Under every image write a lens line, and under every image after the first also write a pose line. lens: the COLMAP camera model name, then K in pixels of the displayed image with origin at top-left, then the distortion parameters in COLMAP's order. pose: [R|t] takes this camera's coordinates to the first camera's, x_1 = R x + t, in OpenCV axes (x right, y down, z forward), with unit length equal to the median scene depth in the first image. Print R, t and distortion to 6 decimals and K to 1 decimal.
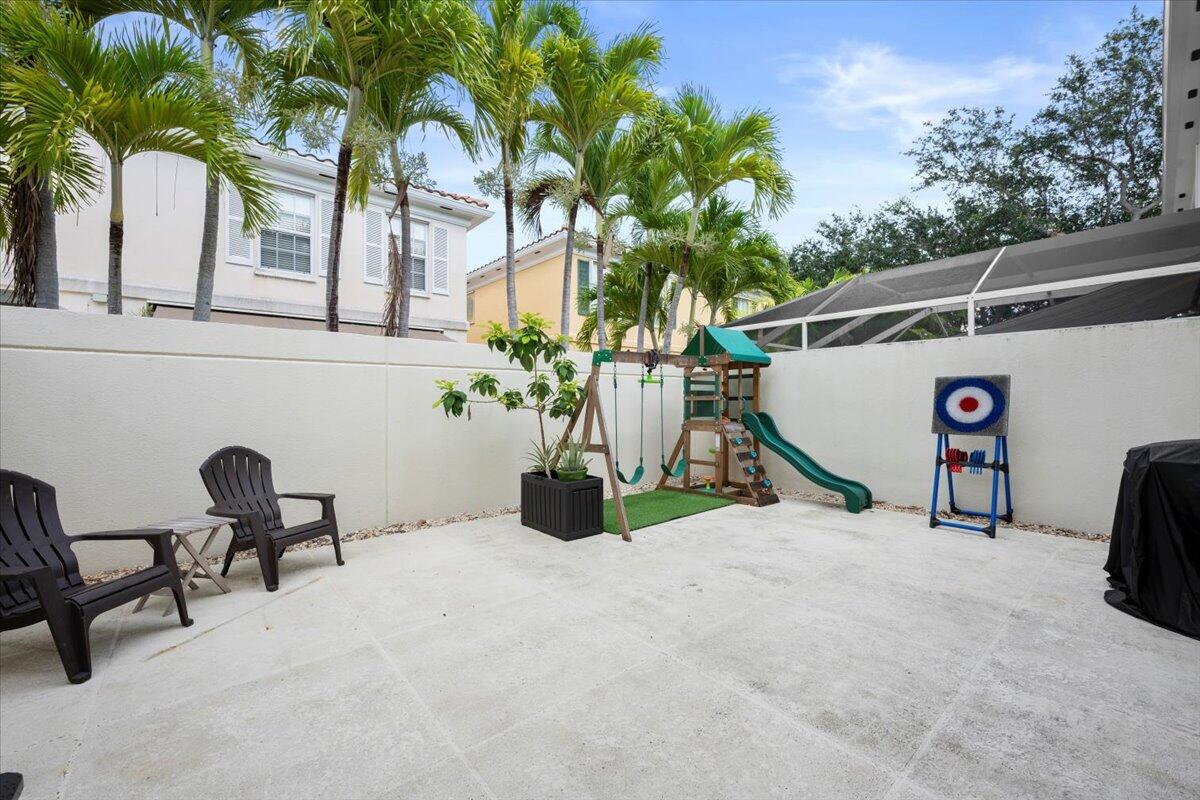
lens RADIAL K [[473.6, 0, 599.9], [0, 473.6, 404.6], [0, 0, 1]] dist [-0.001333, 0.000047]
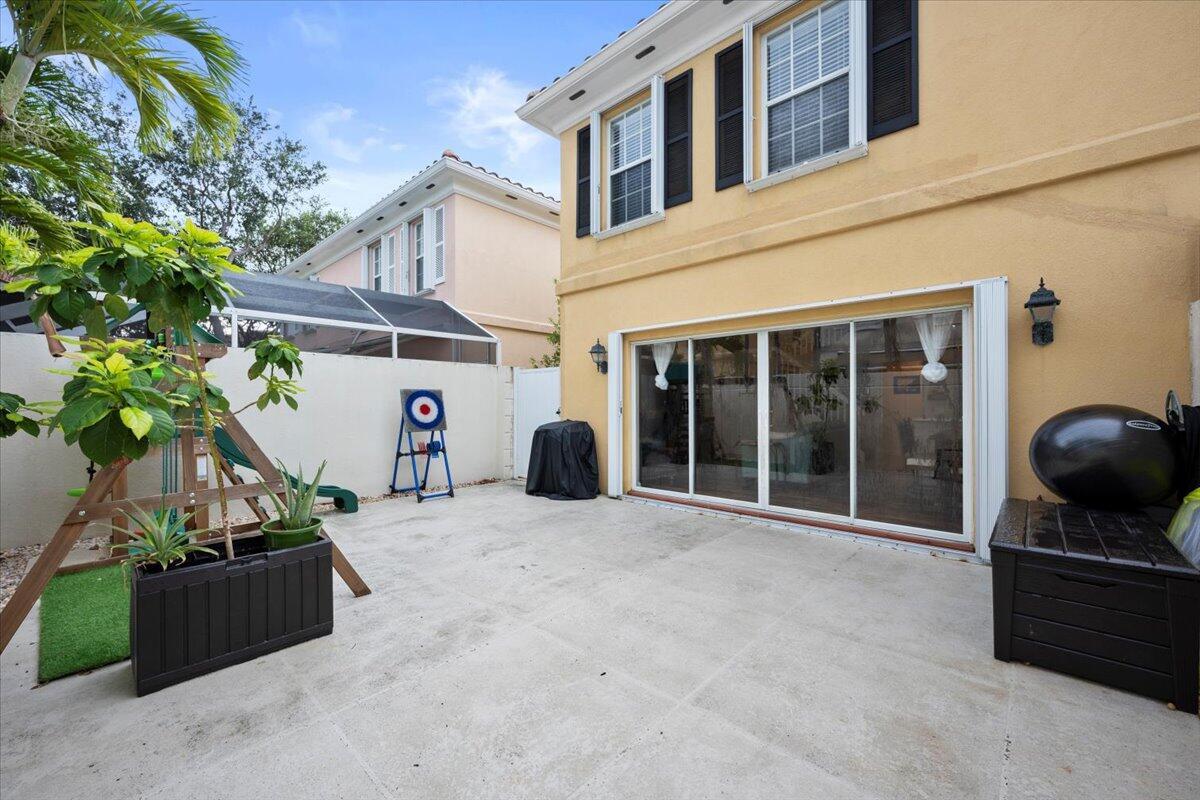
lens RADIAL K [[473.6, 0, 599.9], [0, 473.6, 404.6], [0, 0, 1]] dist [-0.001333, 0.000047]
pose [[-0.124426, -0.000794, 0.992229, -0.916695], [0.011093, 0.999936, 0.002191, -0.016706], [-0.992167, 0.011280, -0.124409, 0.890896]]
